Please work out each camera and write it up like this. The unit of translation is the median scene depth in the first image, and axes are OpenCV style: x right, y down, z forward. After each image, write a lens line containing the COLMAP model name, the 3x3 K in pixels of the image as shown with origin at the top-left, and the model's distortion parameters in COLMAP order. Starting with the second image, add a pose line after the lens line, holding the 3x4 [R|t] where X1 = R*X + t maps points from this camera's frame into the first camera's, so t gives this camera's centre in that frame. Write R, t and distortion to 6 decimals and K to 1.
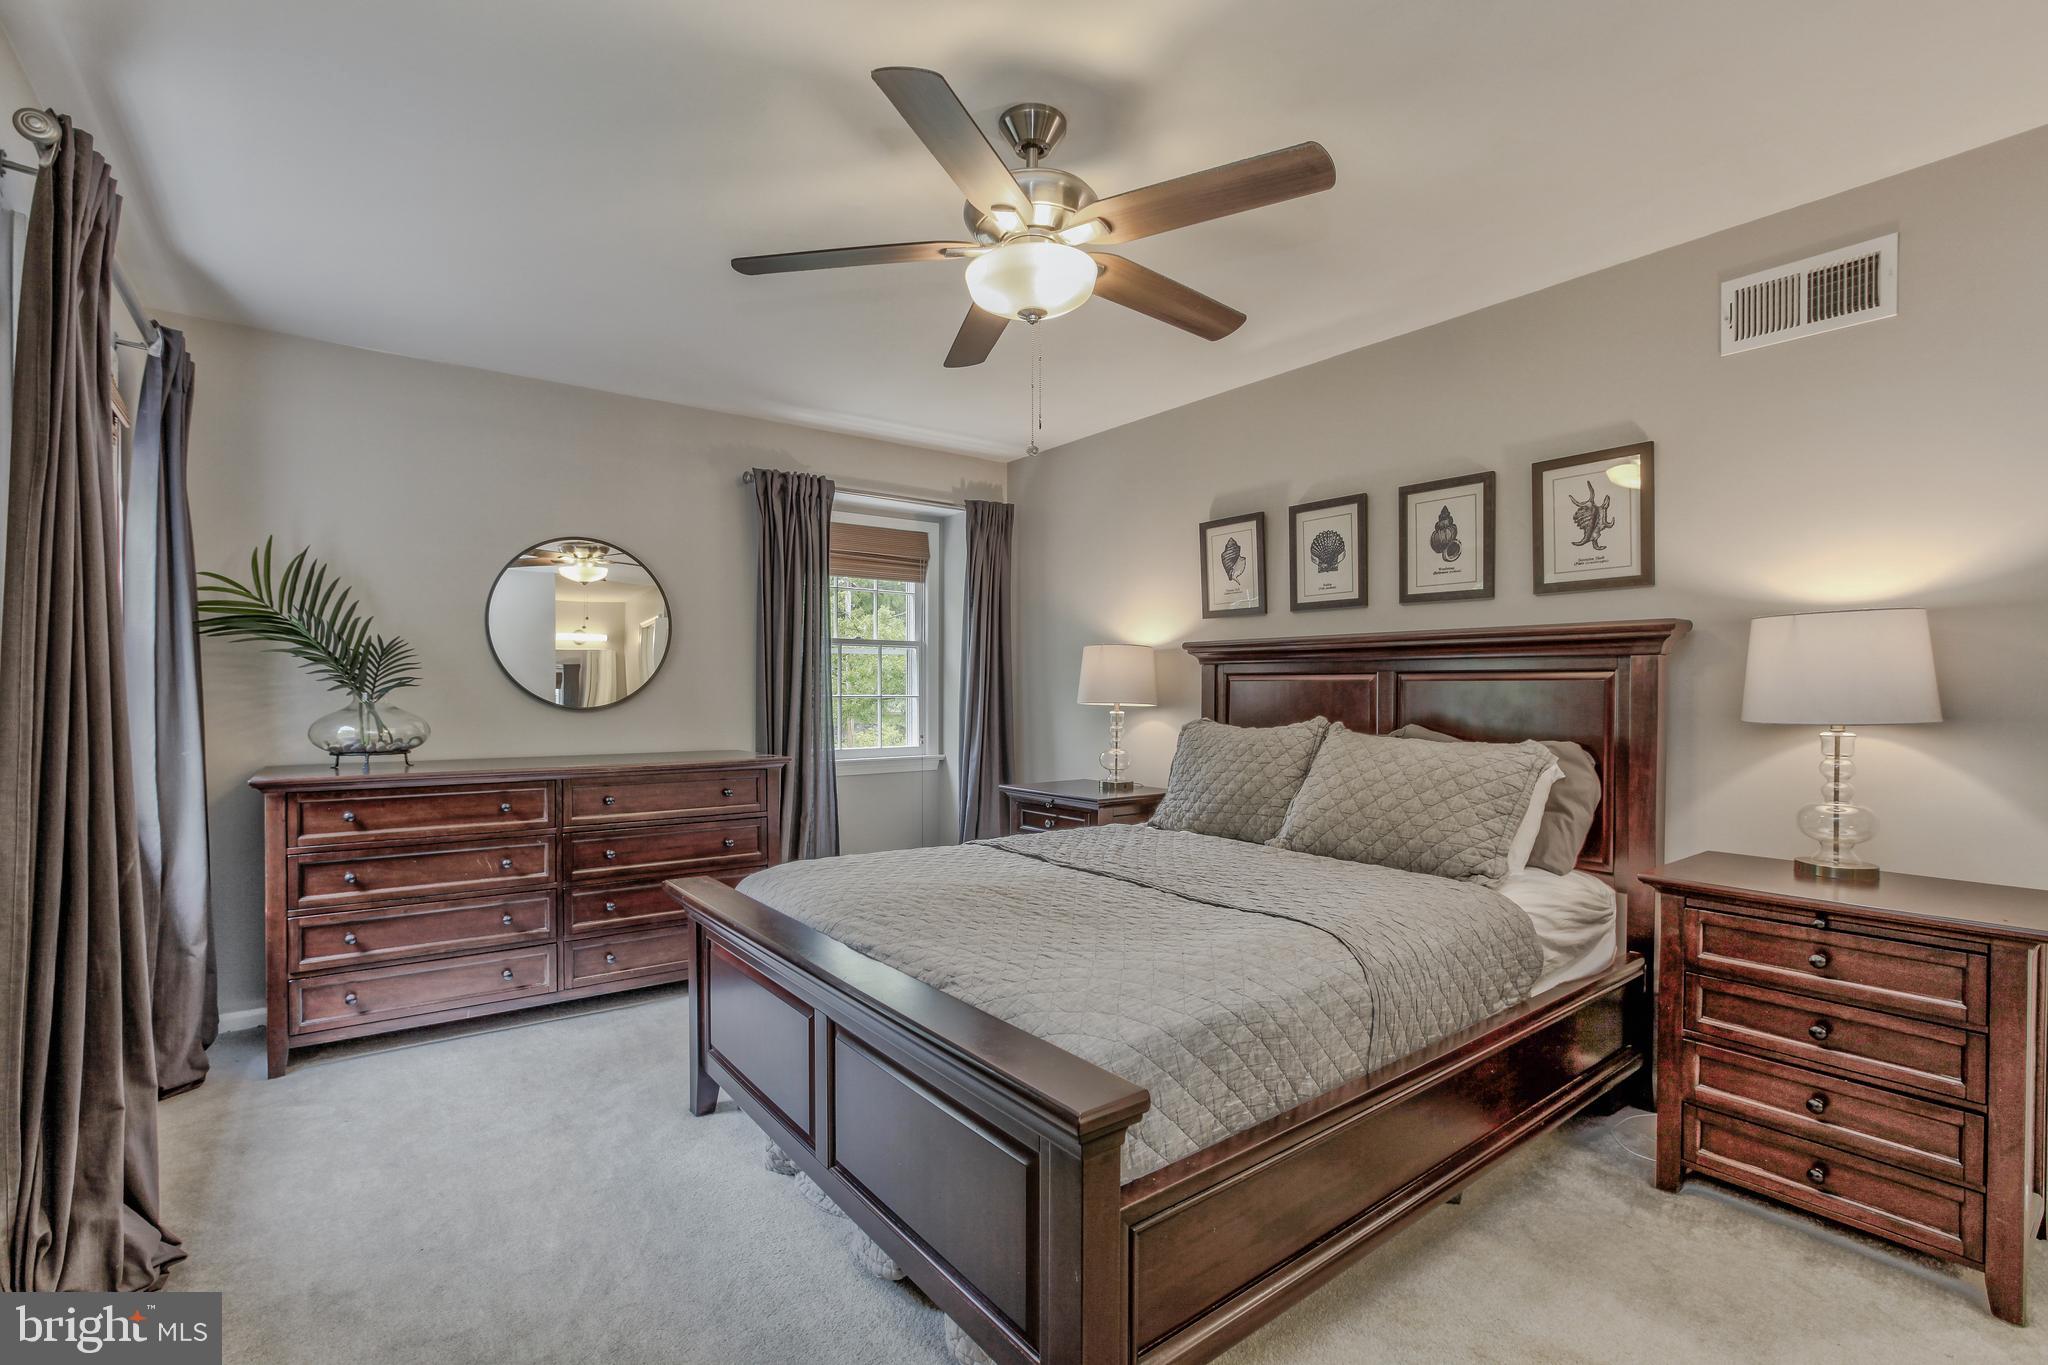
lens RADIAL K [[931.8, 0, 1028.1], [0, 931.8, 689.6], [0, 0, 1]] dist [-0.030046, 0.013118]
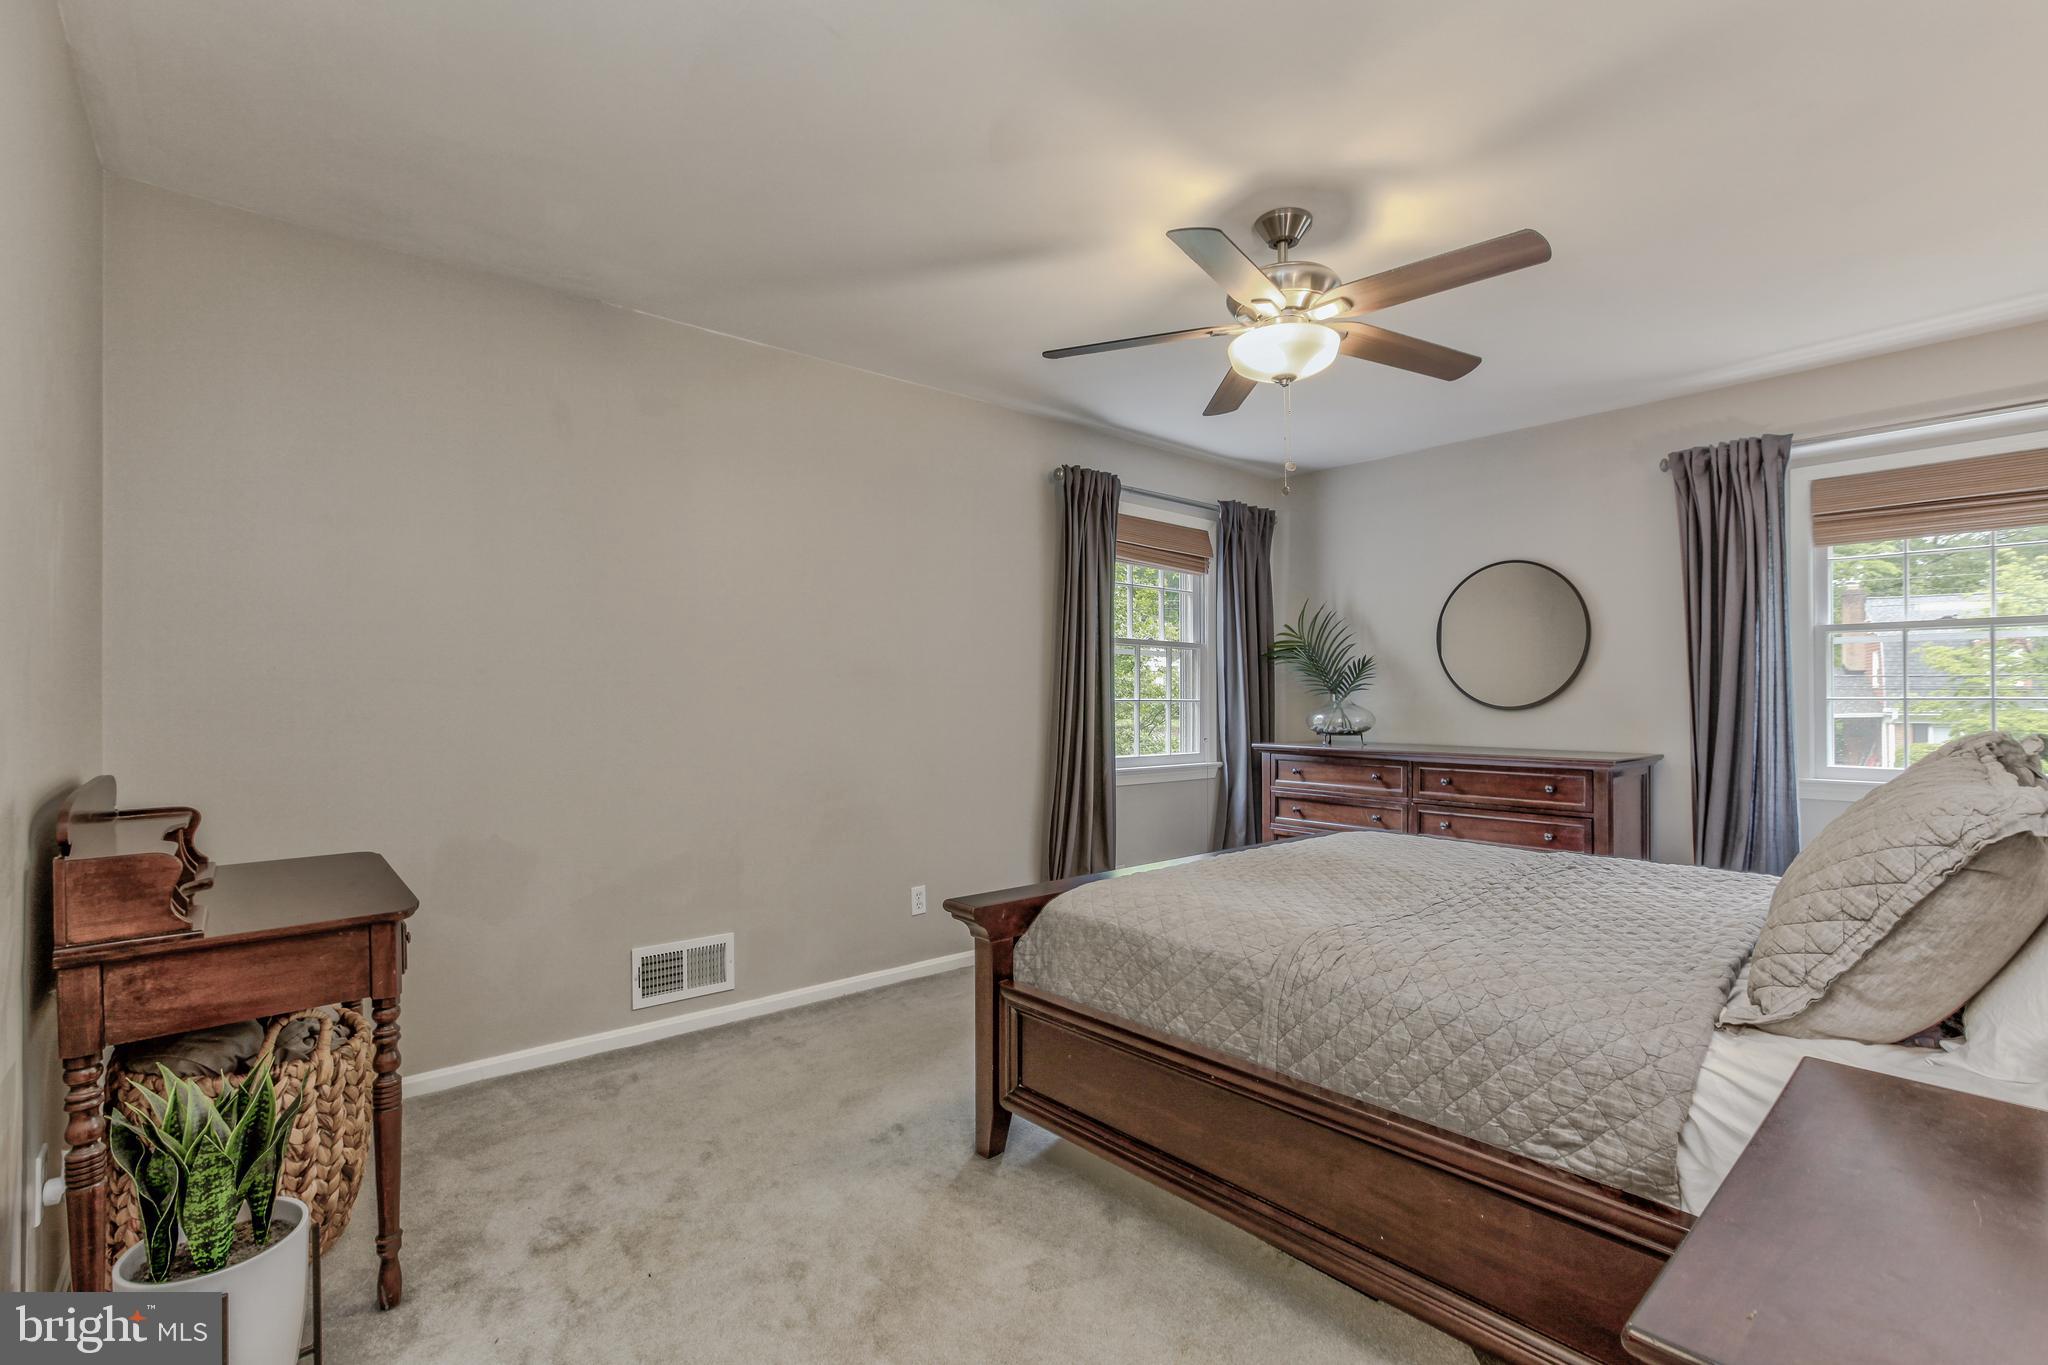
lens RADIAL K [[931.8, 0, 1024.1], [0, 931.8, 687.0], [0, 0, 1]] dist [-0.030046, 0.013118]
pose [[0.058316, -0.010640, -0.998241, 0.773682], [0.003983, 0.999938, -0.010425, 0.005186], [0.998290, -0.003368, 0.058354, 0.386330]]
